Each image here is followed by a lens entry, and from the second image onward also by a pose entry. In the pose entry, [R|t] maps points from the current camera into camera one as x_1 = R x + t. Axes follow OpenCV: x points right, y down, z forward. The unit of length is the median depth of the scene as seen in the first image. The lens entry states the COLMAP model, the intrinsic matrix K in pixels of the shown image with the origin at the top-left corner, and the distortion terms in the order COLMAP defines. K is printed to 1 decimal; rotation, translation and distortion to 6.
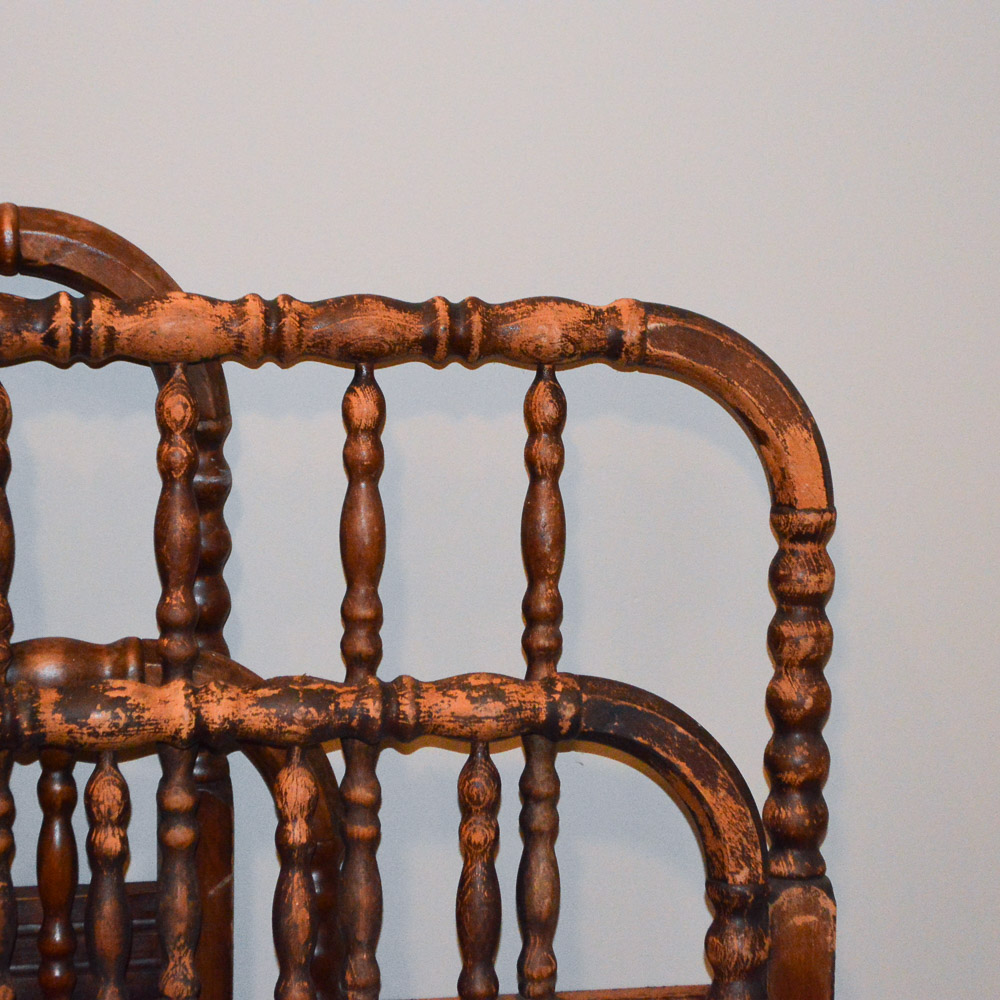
lens RADIAL K [[2842.6, 0, 549.6], [0, 2842.6, 533.1], [0, 0, 1]] dist [0.066066, -0.609031]
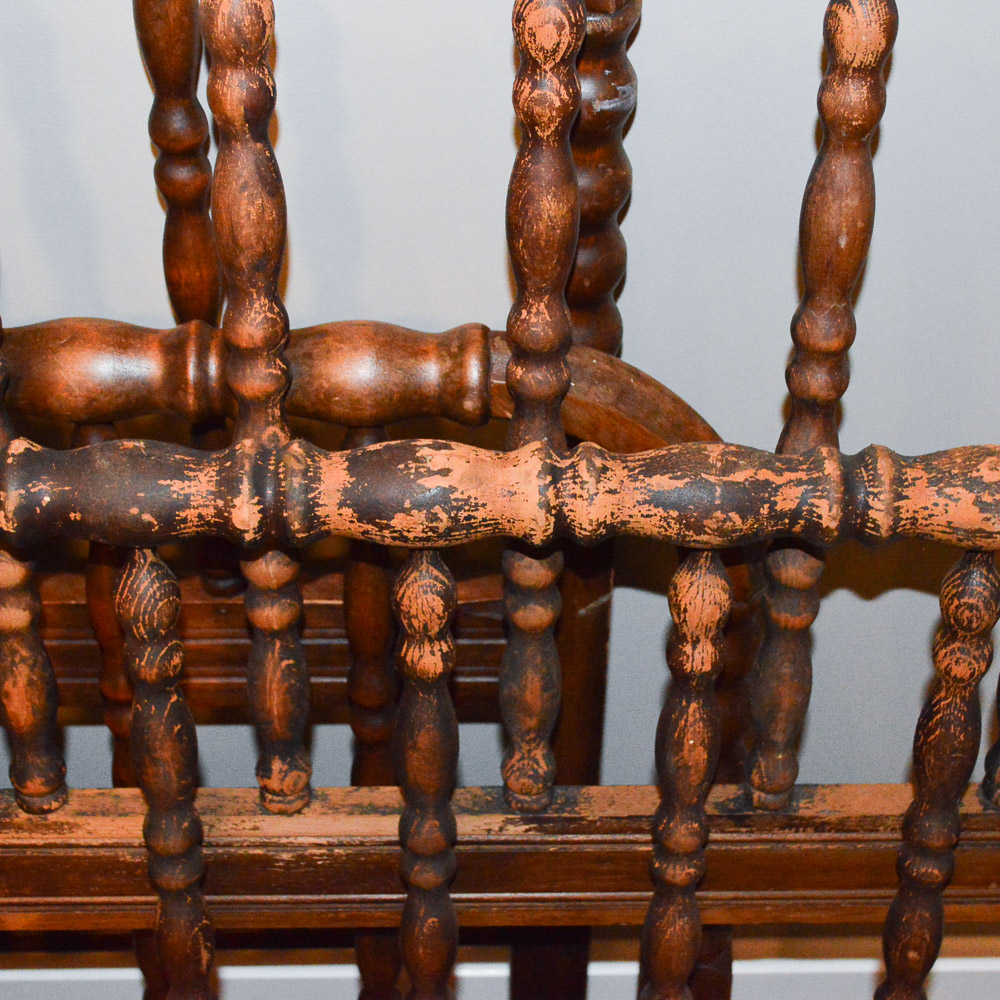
lens RADIAL K [[1945.6, 0, 553.4], [0, 1945.6, 499.9], [0, 0, 1]] dist [-0.051114, 0.167054]
pose [[0.983649, 0.112203, -0.140873, -0.061474], [-0.036154, 0.889310, 0.455873, -0.140690], [0.176430, -0.443326, 0.878826, 0.600767]]
